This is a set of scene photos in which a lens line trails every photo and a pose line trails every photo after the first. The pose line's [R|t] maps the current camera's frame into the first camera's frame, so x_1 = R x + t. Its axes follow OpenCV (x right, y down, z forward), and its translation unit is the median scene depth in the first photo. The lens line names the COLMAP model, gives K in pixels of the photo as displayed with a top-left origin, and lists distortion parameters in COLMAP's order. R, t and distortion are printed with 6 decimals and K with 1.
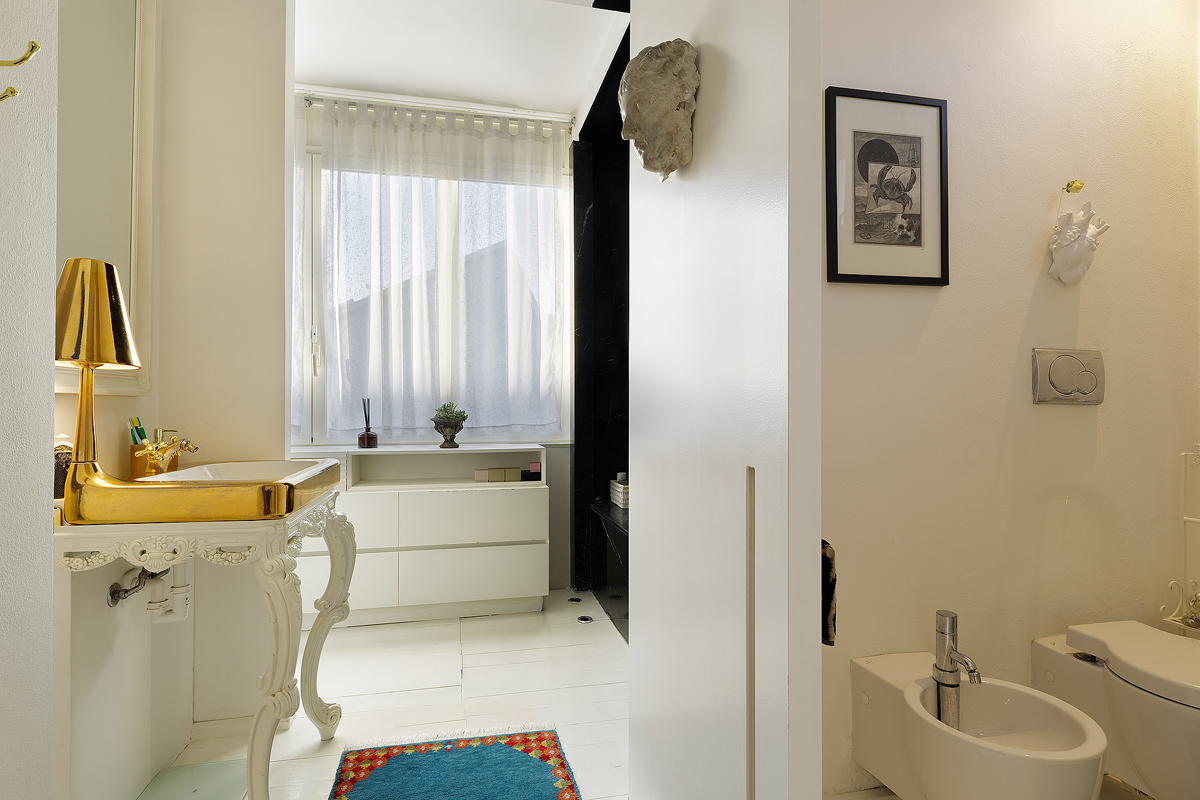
lens RADIAL K [[624.3, 0, 599.4], [0, 624.3, 400.8], [0, 0, 1]] dist [0.000342, 0.000156]
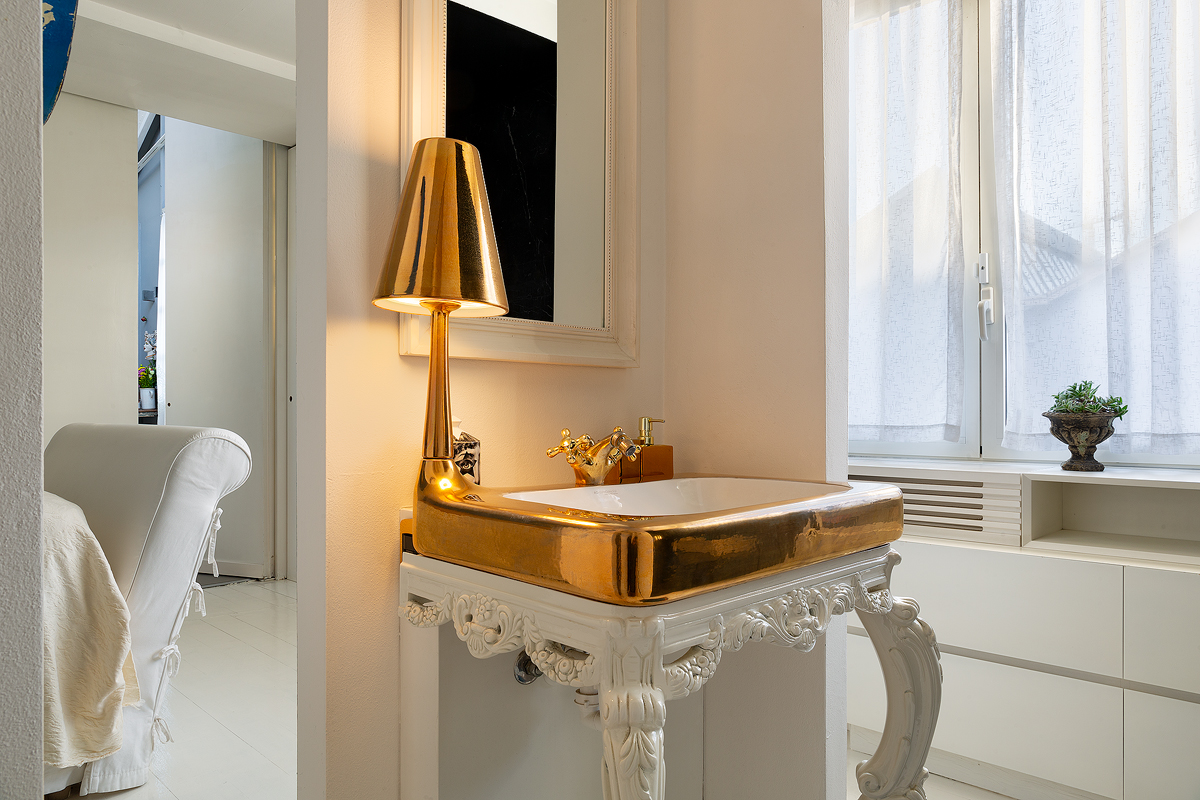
lens RADIAL K [[831.5, 0, 562.1], [0, 831.5, 413.1], [0, 0, 1]] dist [-0.015954, 0.009886]
pose [[0.532093, 0.007560, -0.846652, -0.025409], [0.005188, 0.999912, 0.012190, 0.034929], [0.846670, -0.010879, 0.532007, 0.547885]]
